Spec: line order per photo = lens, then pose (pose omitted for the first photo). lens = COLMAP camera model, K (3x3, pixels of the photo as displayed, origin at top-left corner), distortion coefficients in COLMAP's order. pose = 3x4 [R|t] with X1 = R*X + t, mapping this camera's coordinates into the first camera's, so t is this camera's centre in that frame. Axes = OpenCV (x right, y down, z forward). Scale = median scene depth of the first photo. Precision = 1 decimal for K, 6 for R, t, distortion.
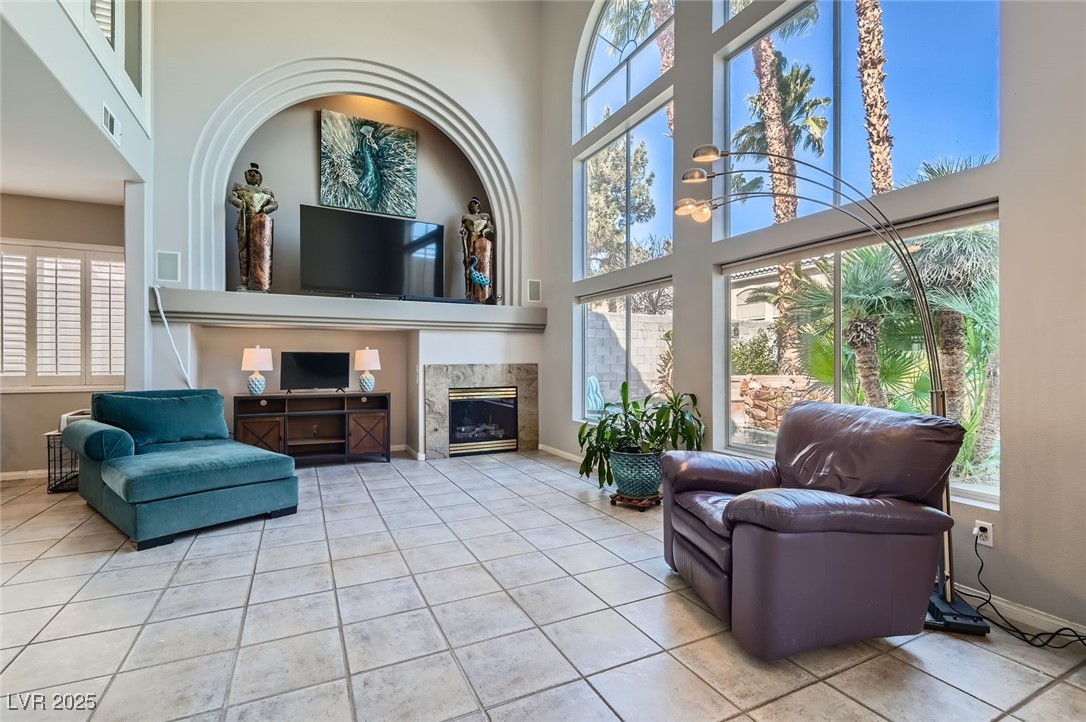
lens RADIAL K [[504.6, 0, 547.1], [0, 504.6, 361.3], [0, 0, 1]] dist [-0.006246, 0.000572]
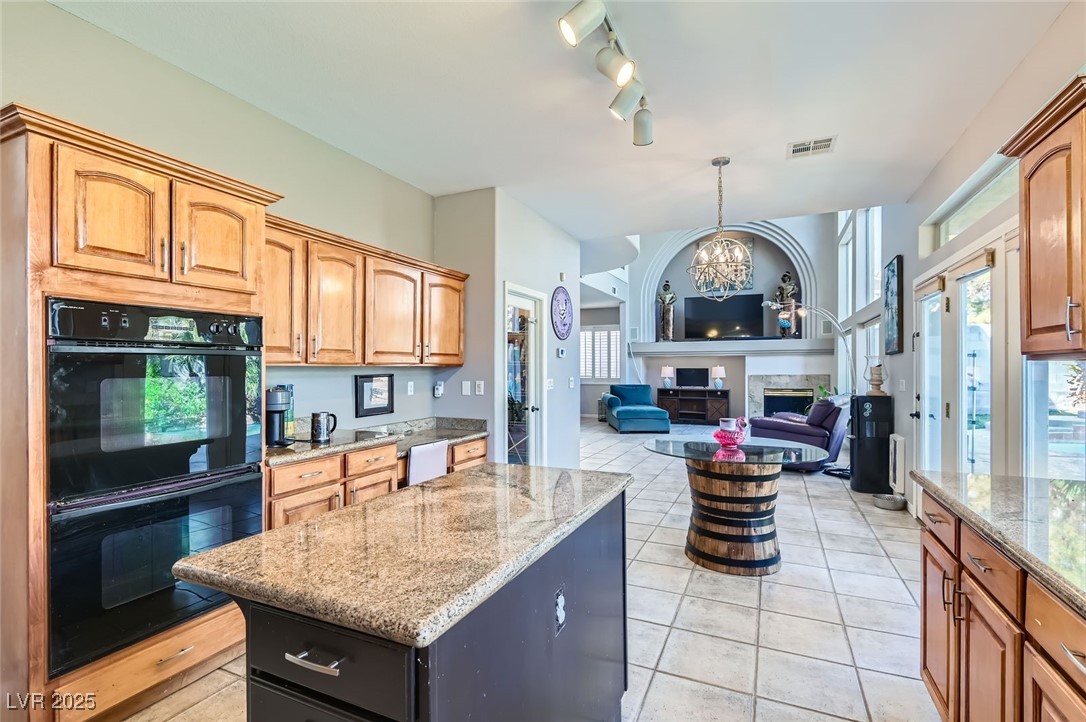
lens RADIAL K [[504.6, 0, 543.4], [0, 504.6, 367.4], [0, 0, 1]] dist [-0.006246, 0.000572]
pose [[0.635880, -0.001539, -0.771787, 0.711028], [0.001412, 0.999999, -0.000831, -0.020498], [0.771787, -0.000561, 0.635881, -0.742348]]
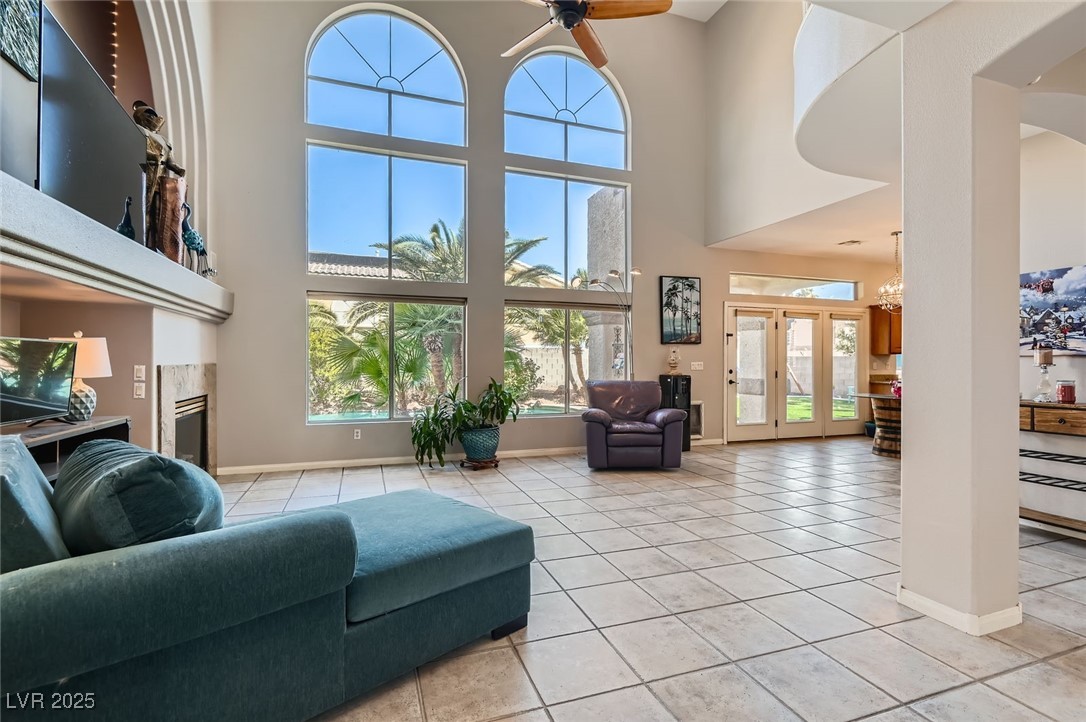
lens RADIAL K [[504.6, 0, 543.8], [0, 504.6, 363.4], [0, 0, 1]] dist [-0.006246, 0.000572]
pose [[0.114056, -0.002539, 0.993471, -0.822356], [-0.004298, 0.999986, 0.003049, 0.000274], [-0.993465, -0.004618, 0.114044, 0.480329]]
